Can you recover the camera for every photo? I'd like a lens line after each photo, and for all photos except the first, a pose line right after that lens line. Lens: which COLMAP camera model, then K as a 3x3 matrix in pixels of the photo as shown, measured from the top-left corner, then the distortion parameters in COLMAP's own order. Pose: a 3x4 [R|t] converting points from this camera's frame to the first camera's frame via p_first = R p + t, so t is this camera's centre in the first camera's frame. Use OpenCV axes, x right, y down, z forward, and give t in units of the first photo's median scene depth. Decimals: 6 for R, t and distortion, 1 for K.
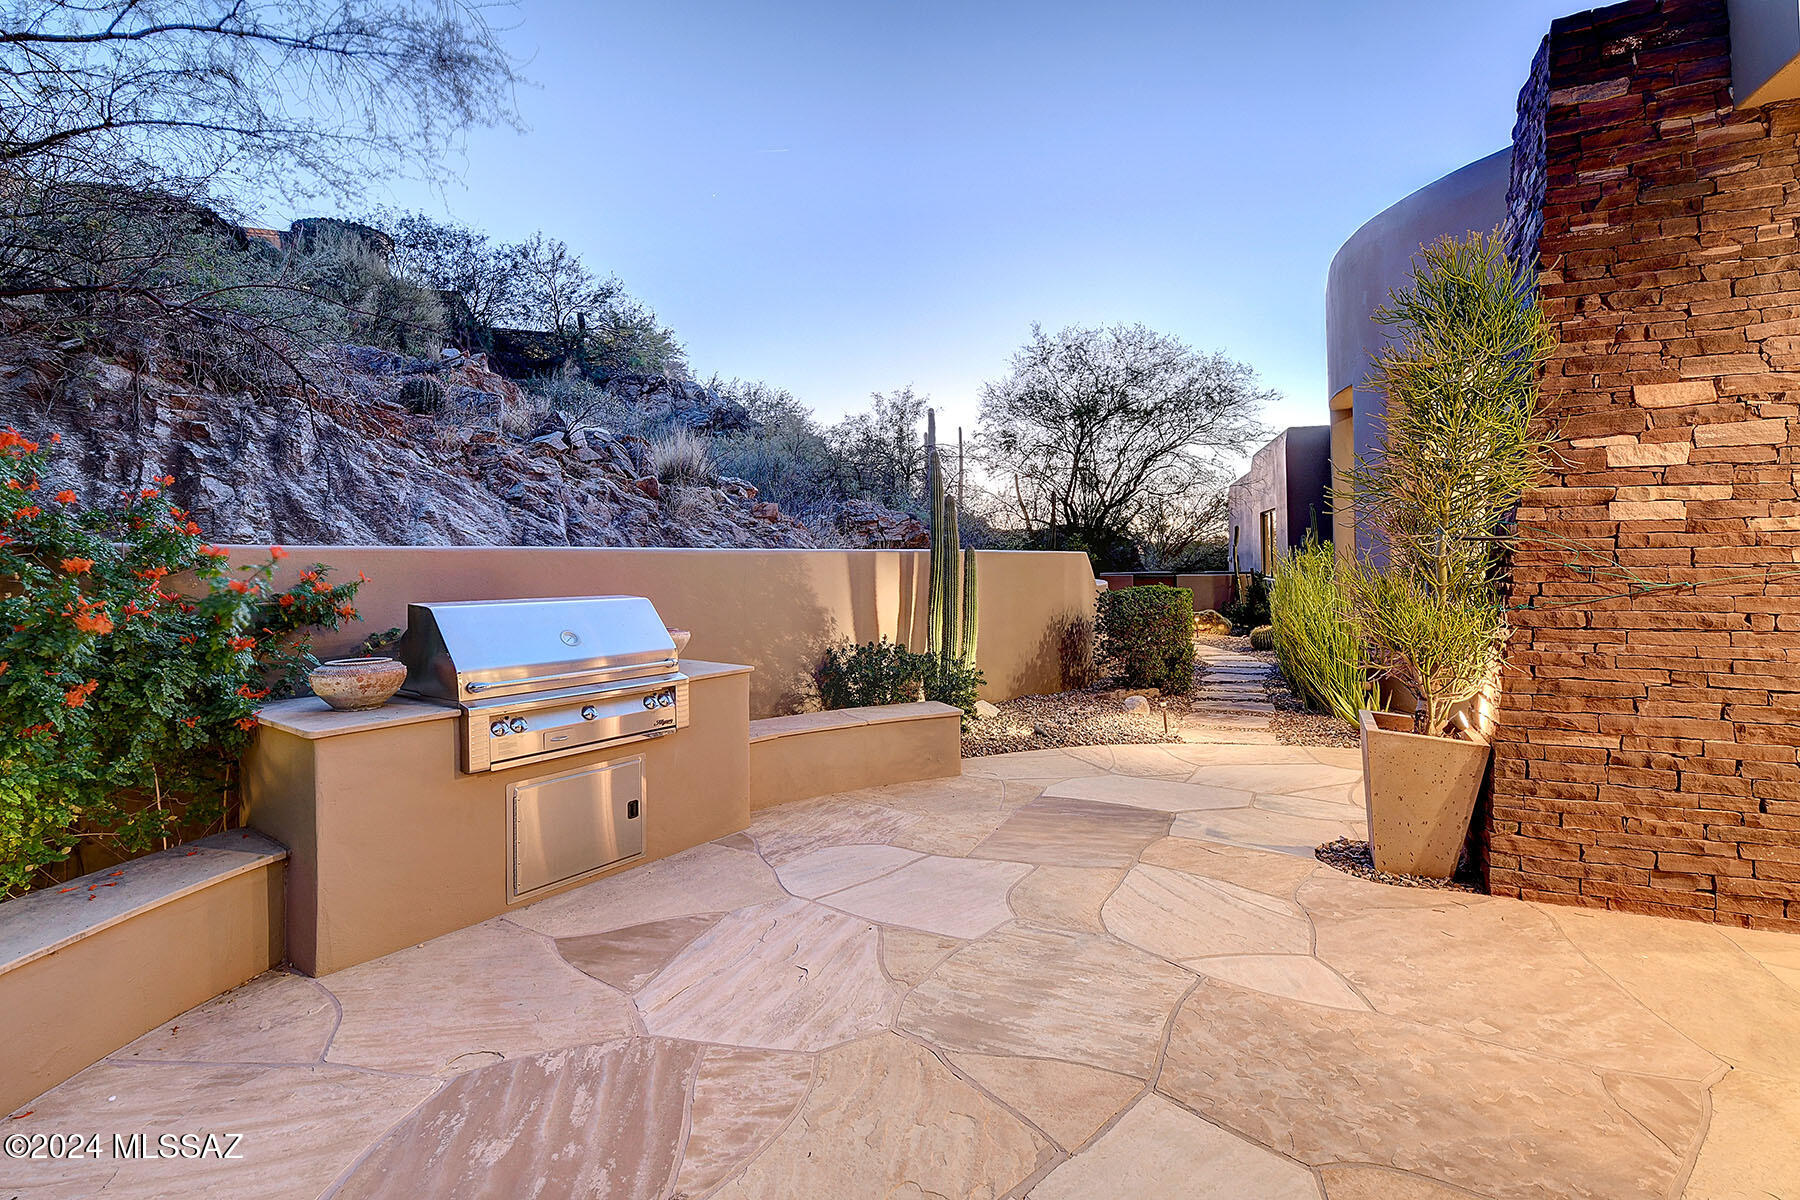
lens RADIAL K [[789.8, 0, 840.2], [0, 789.8, 553.6], [0, 0, 1]] dist [-0.018603, 0.000129]
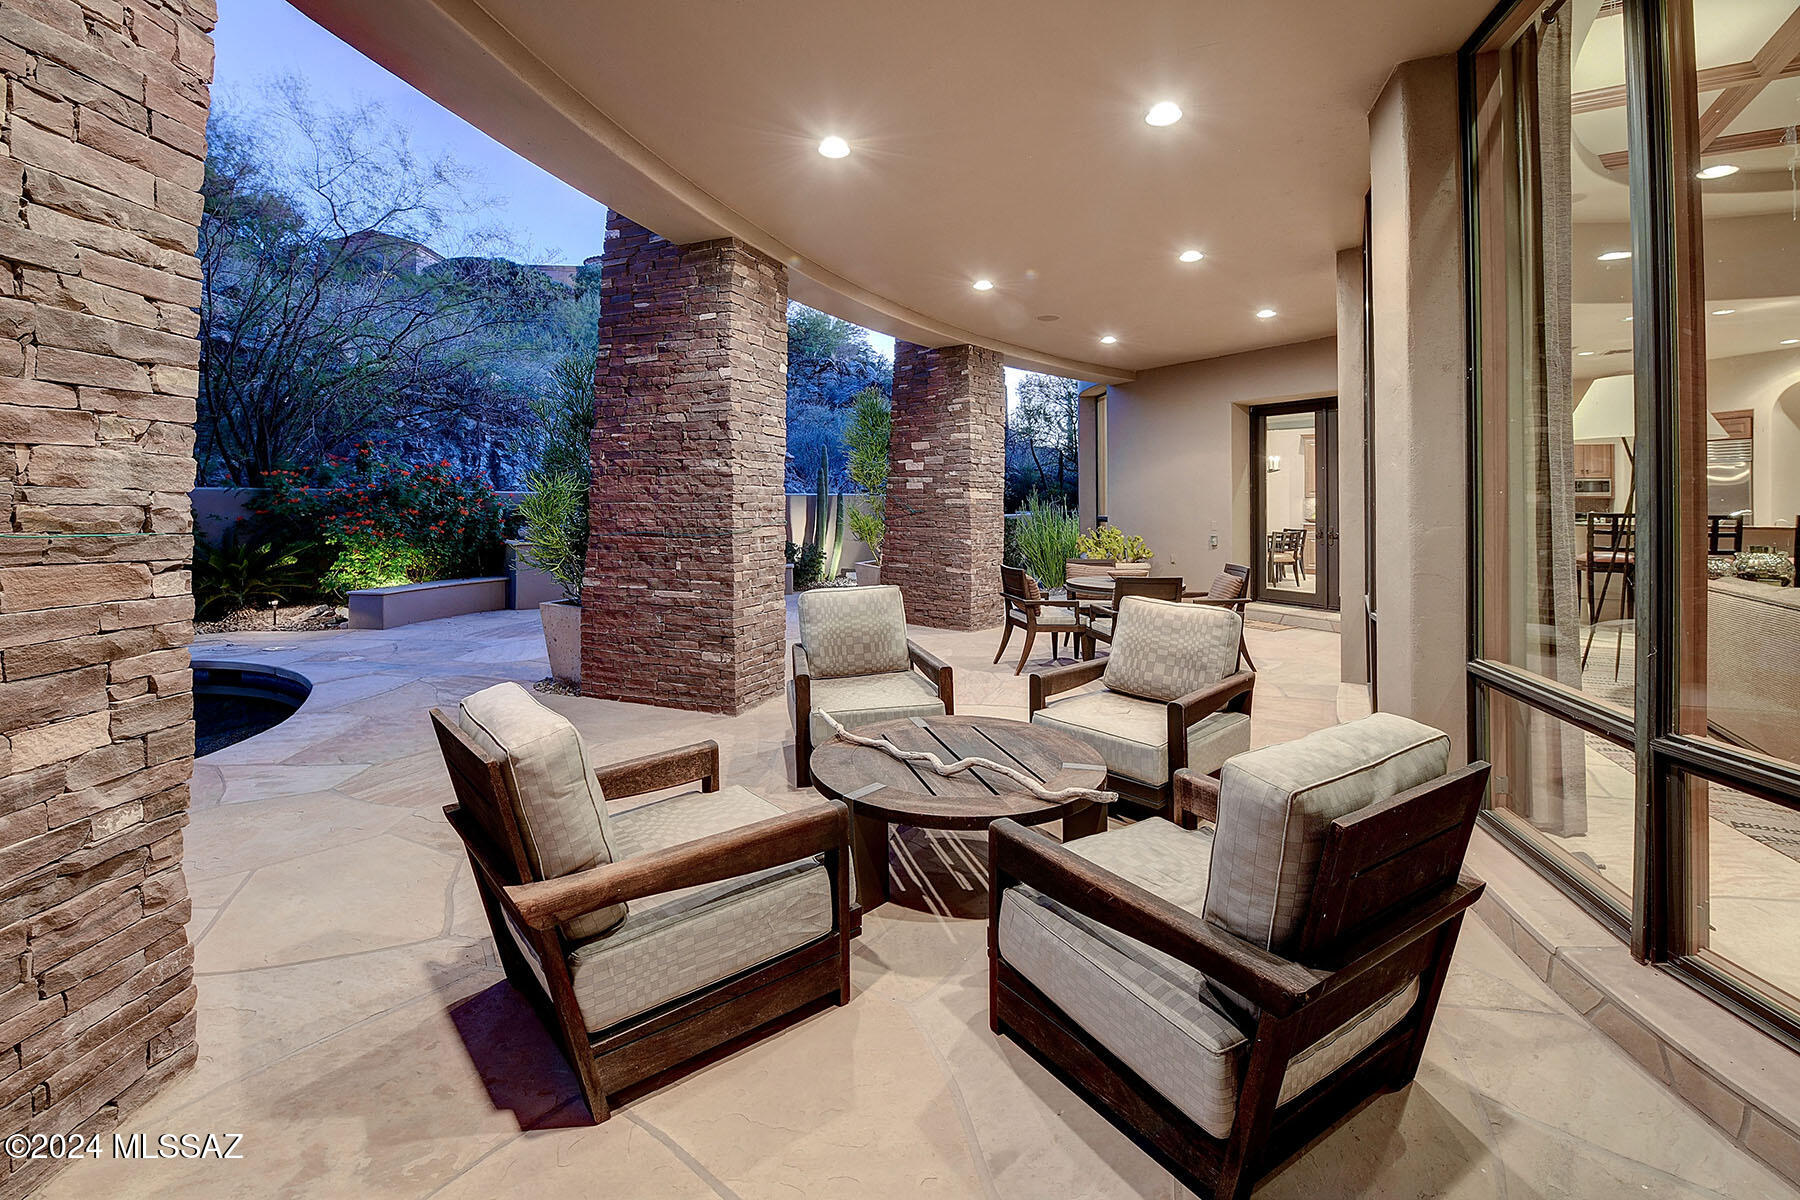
lens RADIAL K [[709.7, 0, 895.9], [0, 709.7, 504.6], [0, 0, 1]] dist [-0.001475, -0.000081]
pose [[0.975721, 0.014723, -0.218521, 1.097273], [-0.010567, 0.999741, 0.020176, -0.025861], [0.218762, -0.017377, 0.975624, -1.135508]]
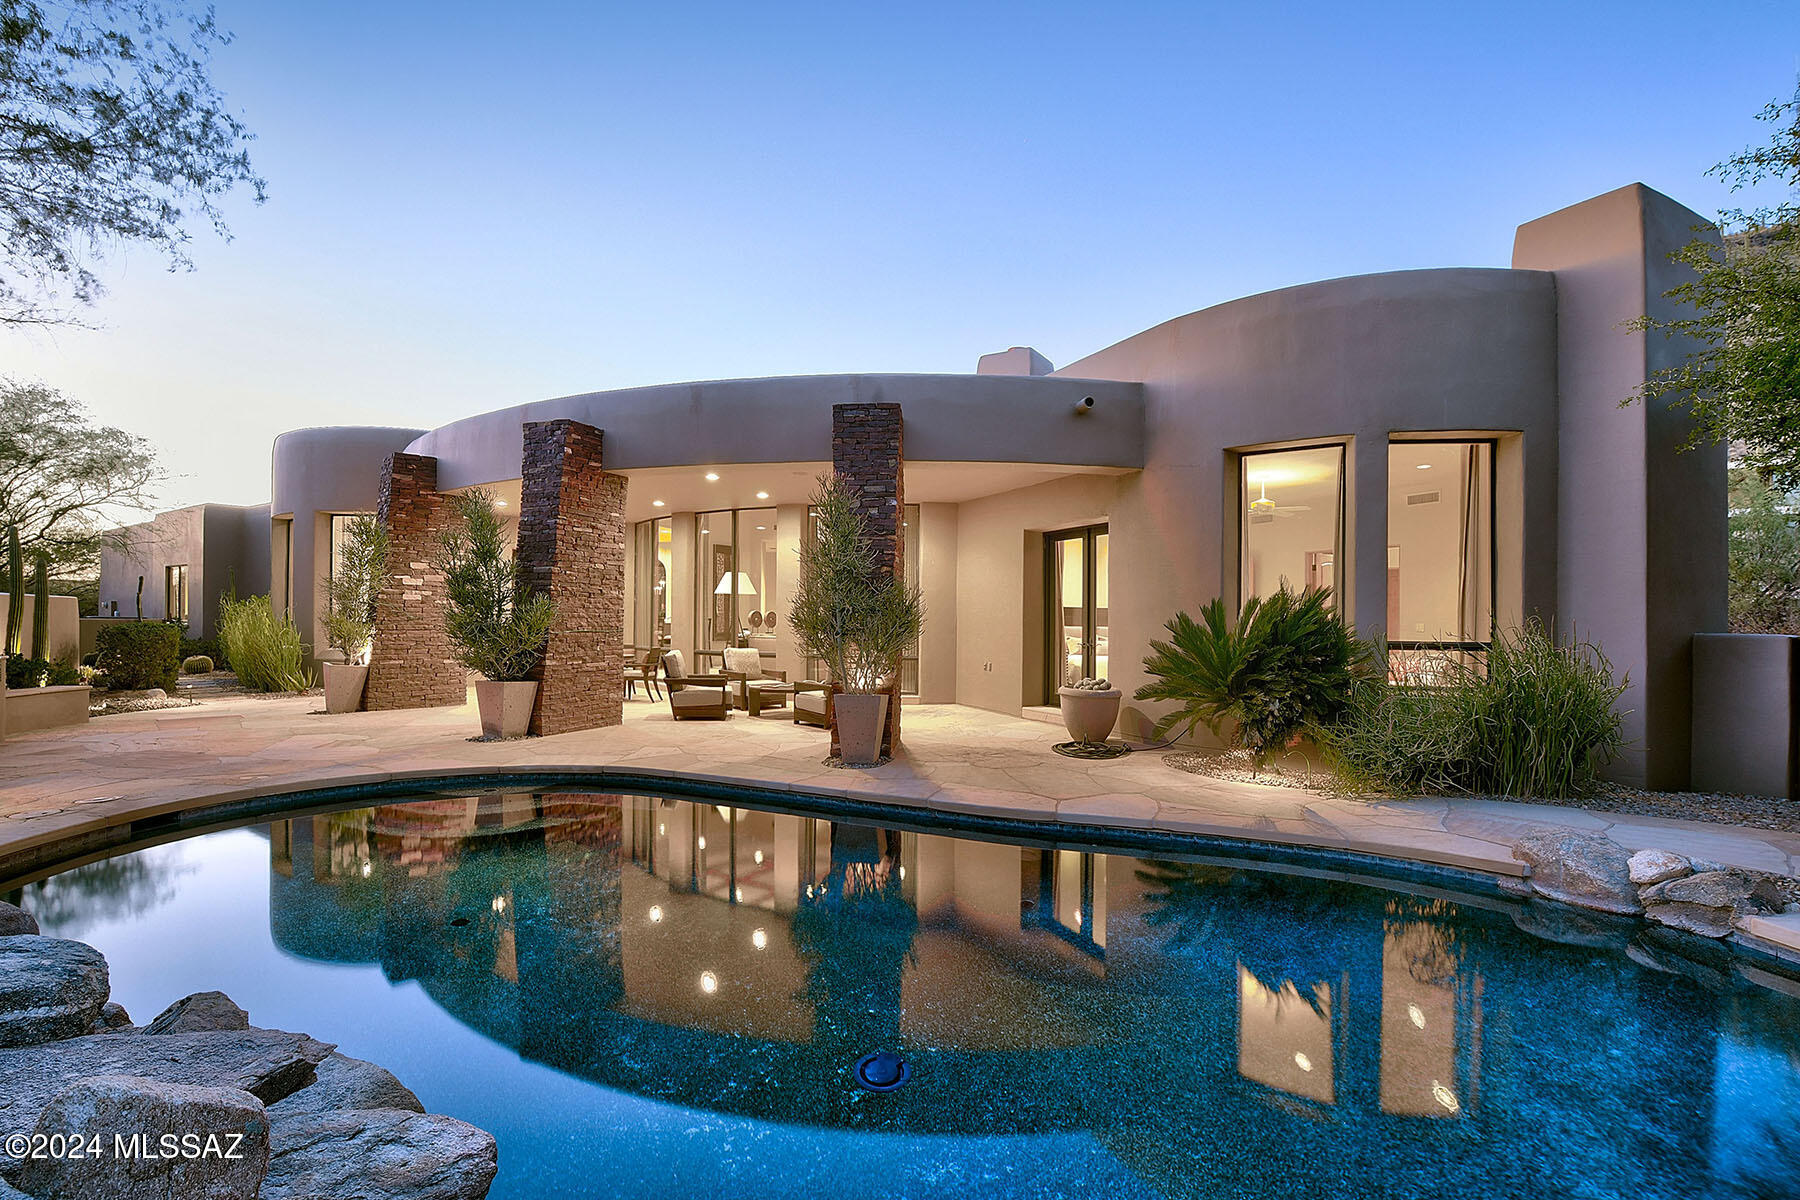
lens RADIAL K [[775.8, 0, 900.3], [0, 775.8, 623.0], [0, 0, 1]] dist [-0.001422, -0.000318]
pose [[0.243679, 0.008811, 0.969816, -1.350506], [-0.031236, 0.999511, -0.001232, -0.000104], [-0.969353, -0.029993, 0.243835, -1.481148]]
